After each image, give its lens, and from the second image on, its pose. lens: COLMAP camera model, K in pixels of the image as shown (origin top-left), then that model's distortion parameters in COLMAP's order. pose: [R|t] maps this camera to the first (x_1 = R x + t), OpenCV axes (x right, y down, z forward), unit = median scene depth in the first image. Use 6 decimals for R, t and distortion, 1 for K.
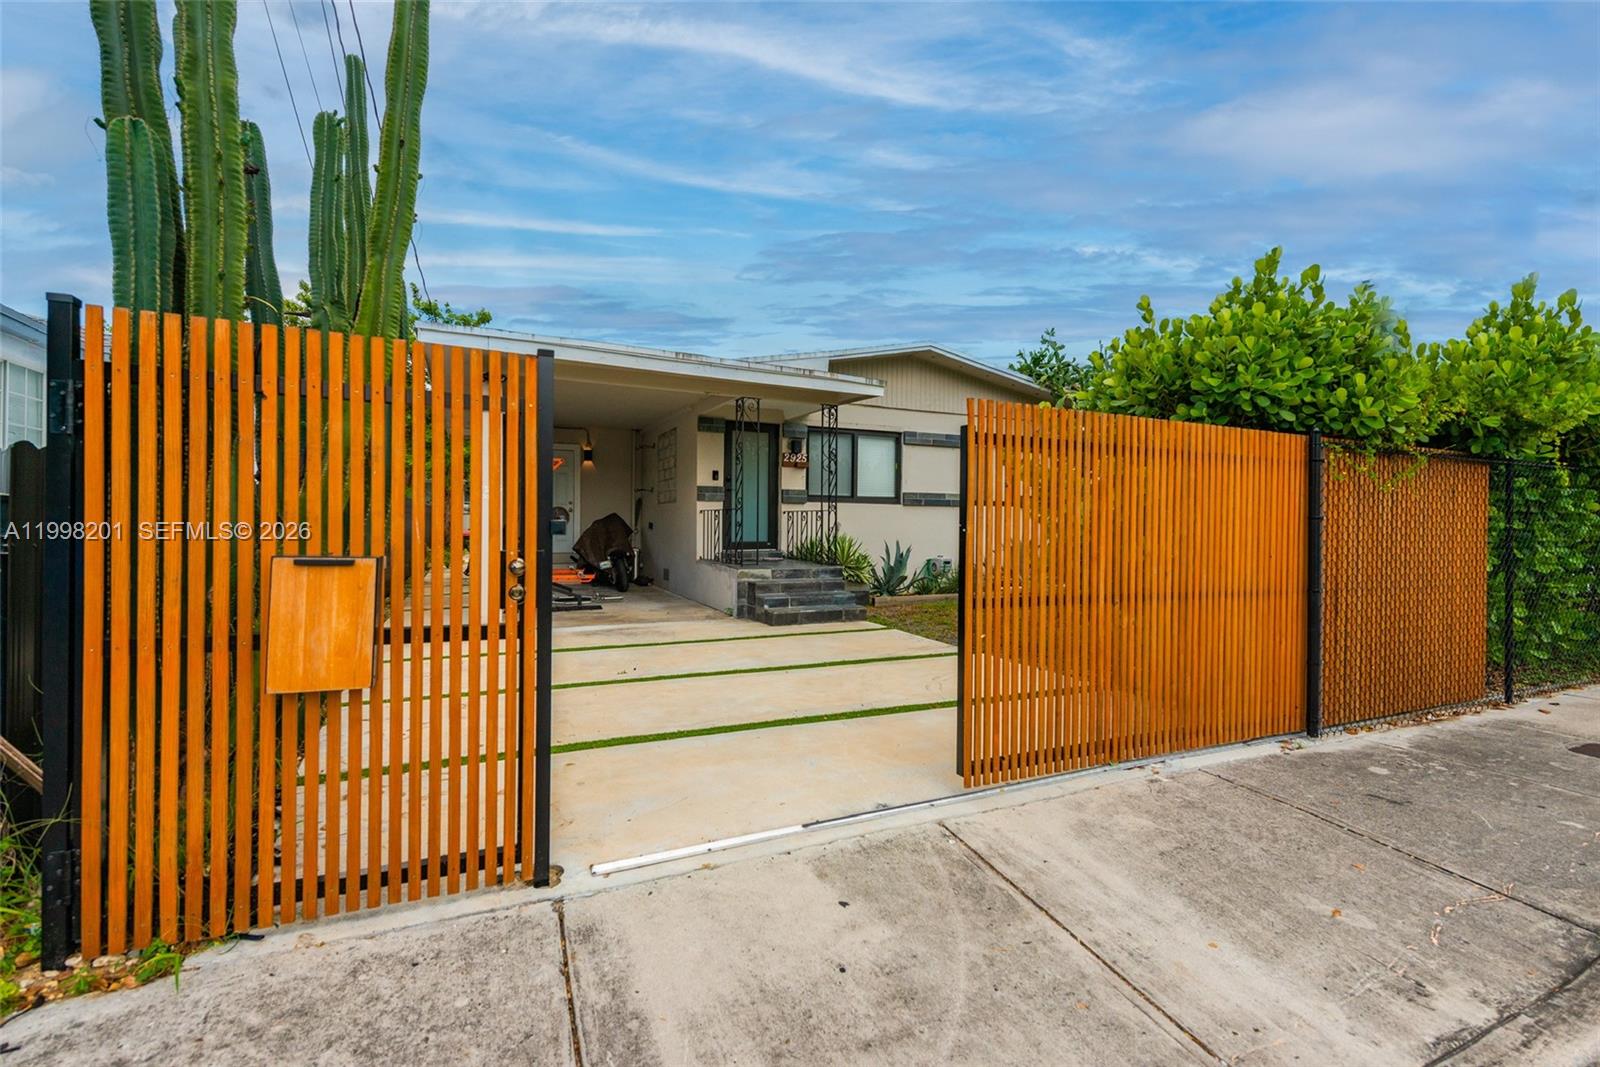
lens RADIAL K [[705.0, 0, 795.6], [0, 705.0, 532.7], [0, 0, 1]] dist [0.007613, 0.000448]
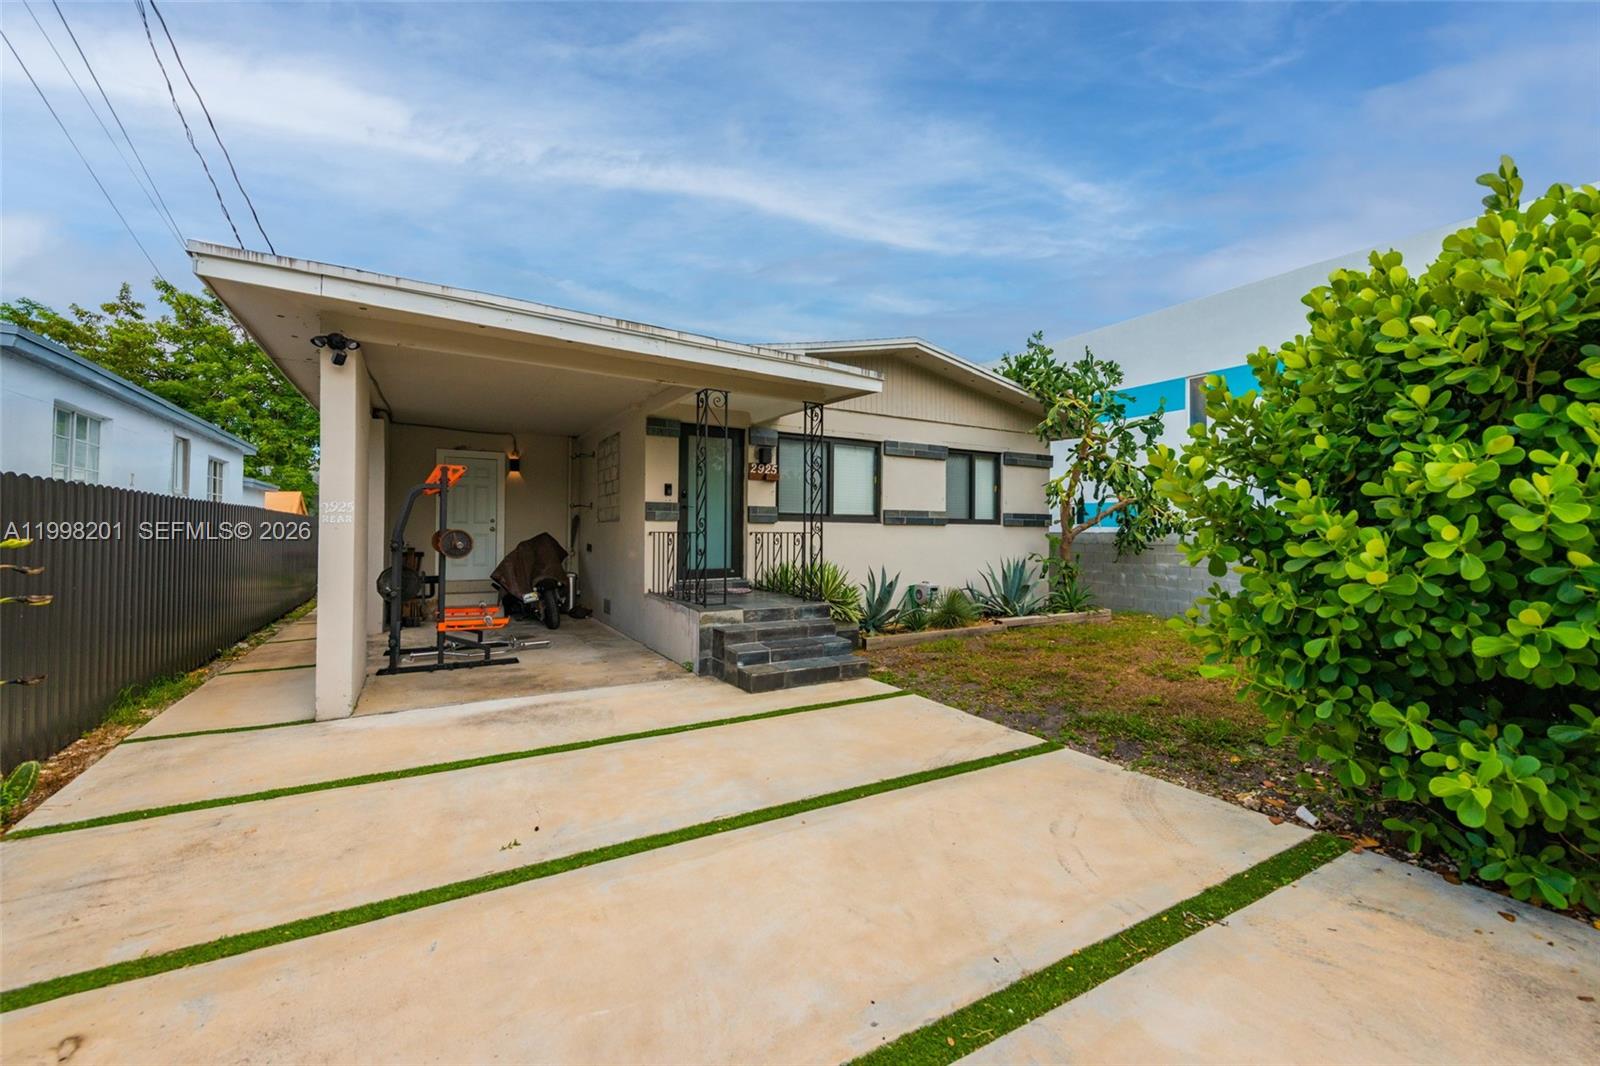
lens RADIAL K [[632.8, 0, 799.2], [0, 632.8, 527.7], [0, 0, 1]] dist [0.015187, -0.002301]
pose [[0.994652, -0.001051, 0.103281, -0.094069], [0.003176, 0.999787, -0.020413, -0.052223], [-0.103238, 0.020631, 0.994443, 0.623821]]
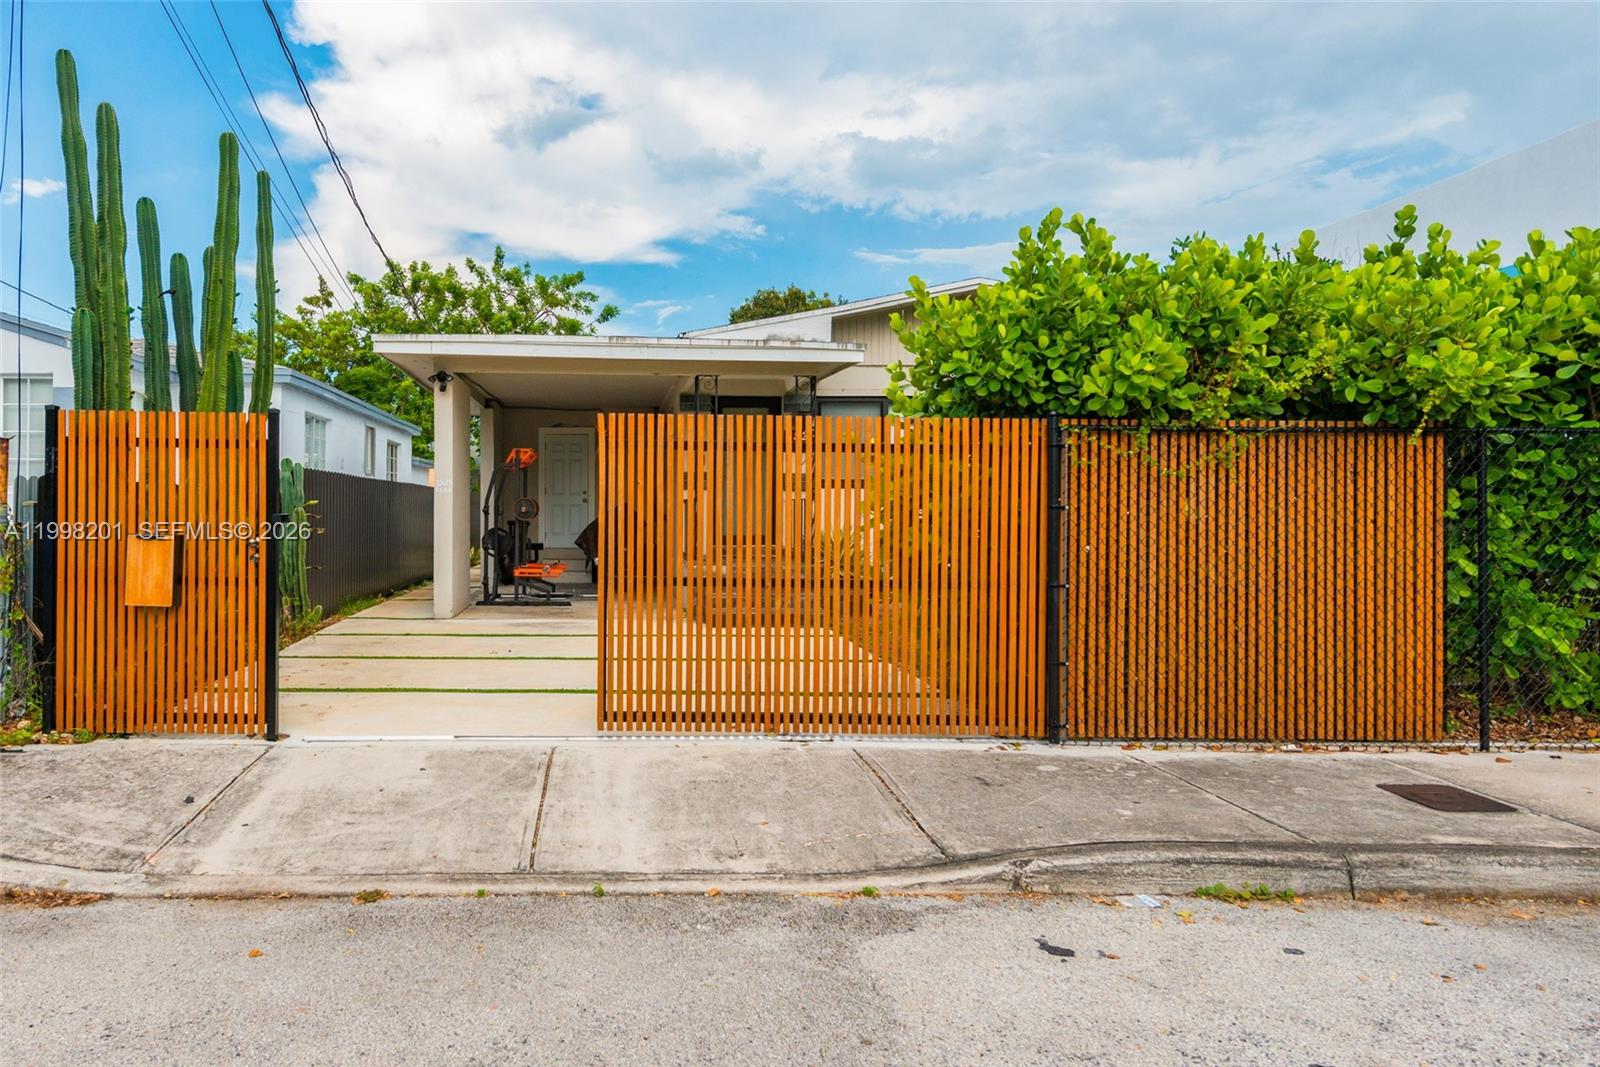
lens RADIAL K [[994.6, 0, 608.2], [0, 994.6, 524.2], [0, 0, 1]] dist [0.031068, -0.015361]
pose [[0.908783, -0.000326, -0.417270, 0.729988], [-0.000593, 0.999998, -0.002073, 0.003751], [0.417270, 0.002131, 0.908780, -0.426818]]
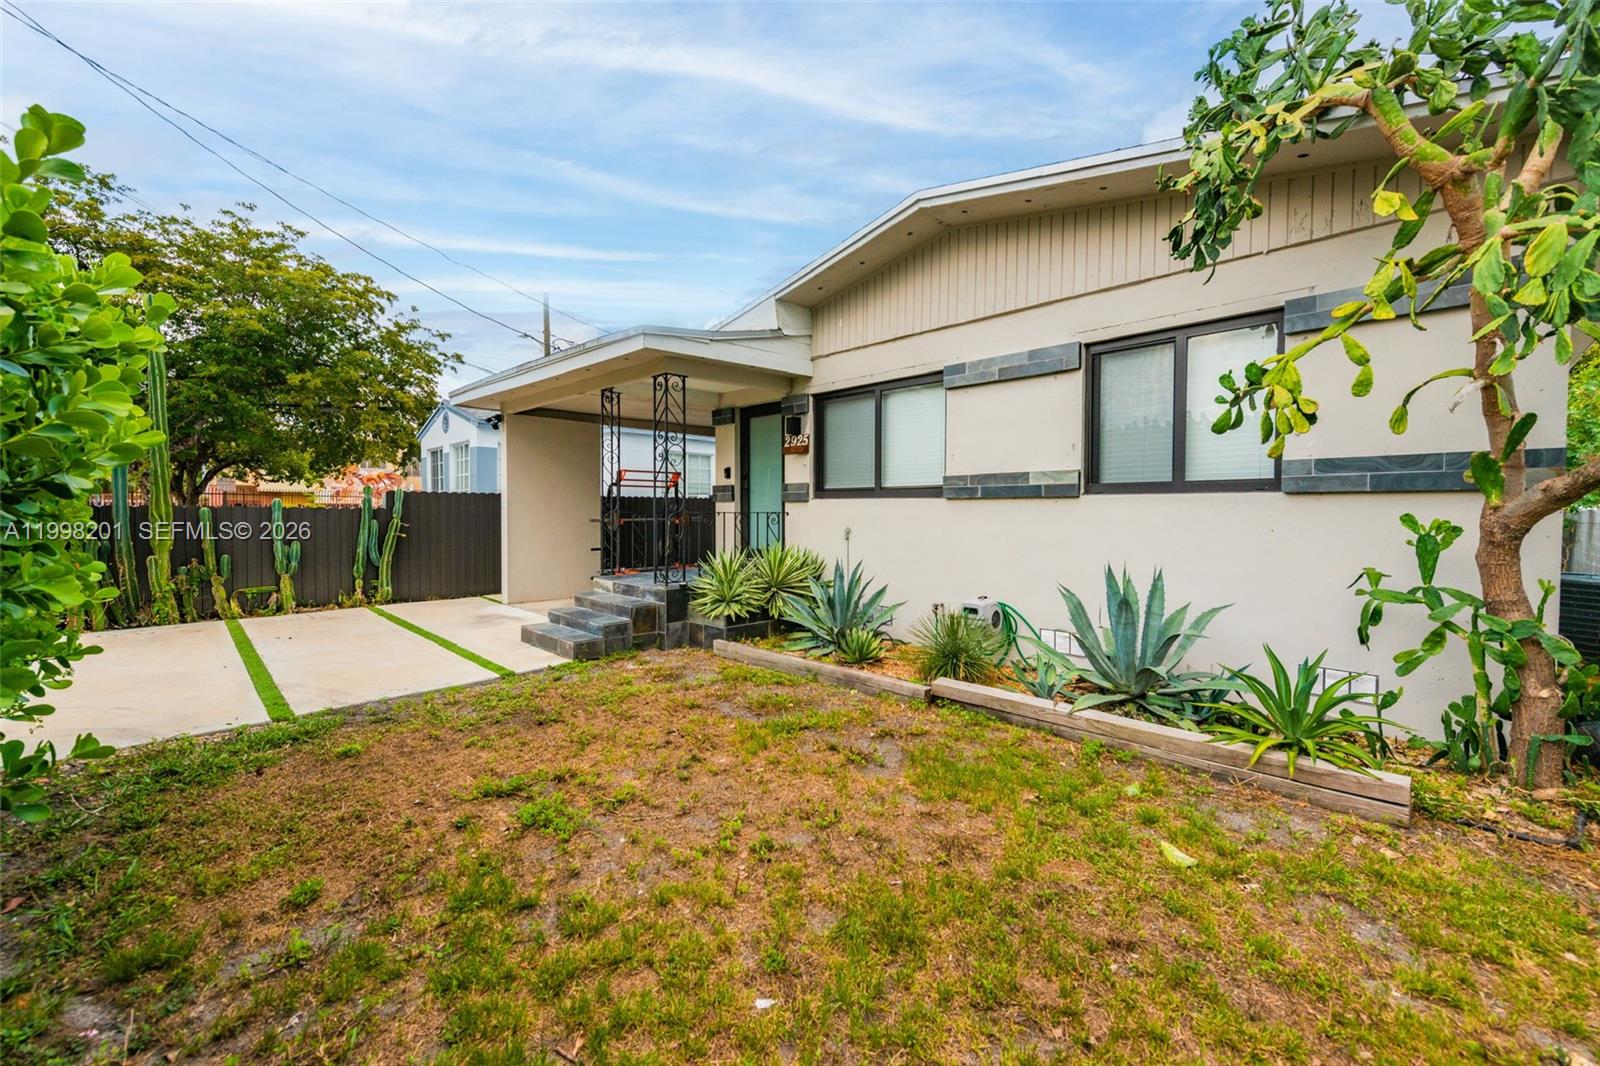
lens RADIAL K [[632.8, 0, 802.9], [0, 632.8, 528.0], [0, 0, 1]] dist [0.015187, -0.002301]
pose [[0.345458, 0.017338, -0.938274, 1.628900], [-0.013809, 0.999815, 0.013391, -0.058217], [0.938332, 0.008331, 0.345634, 1.985435]]
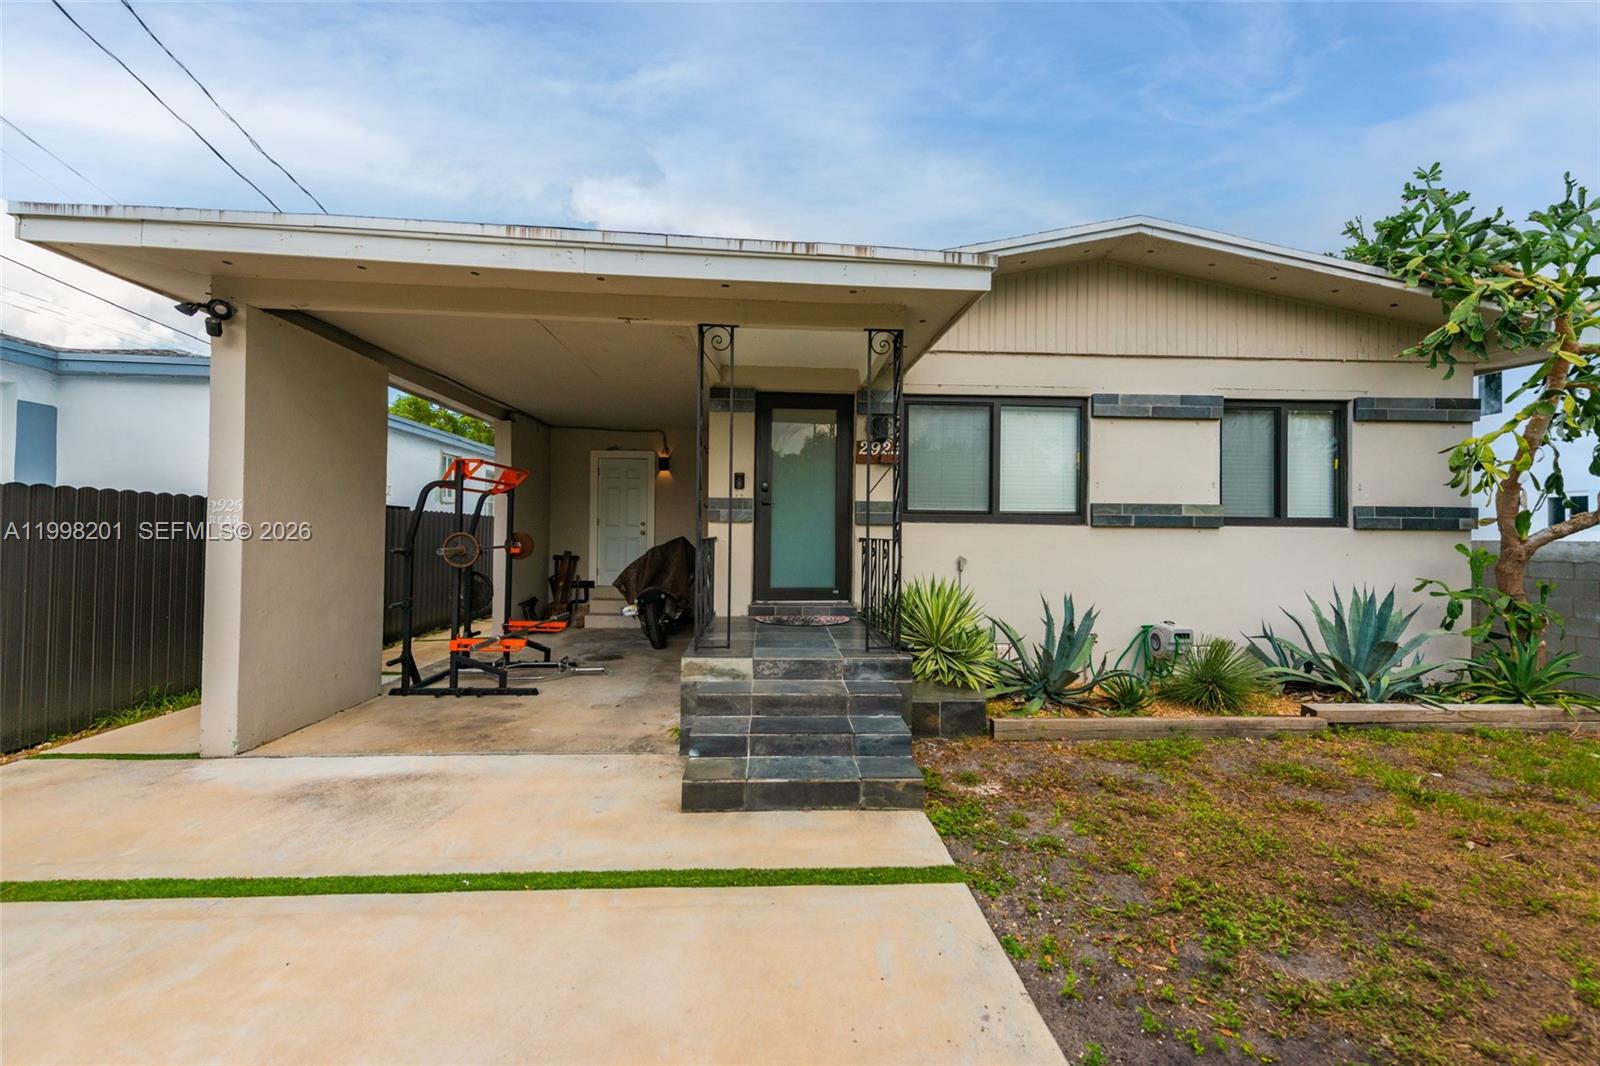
lens RADIAL K [[632.8, 0, 798.6], [0, 632.8, 526.0], [0, 0, 1]] dist [0.015187, -0.002301]
pose [[0.928349, -0.002827, -0.371700, 0.343239], [-0.008518, 0.999547, -0.028877, -0.063270], [0.371613, 0.029975, 0.927904, 1.236960]]
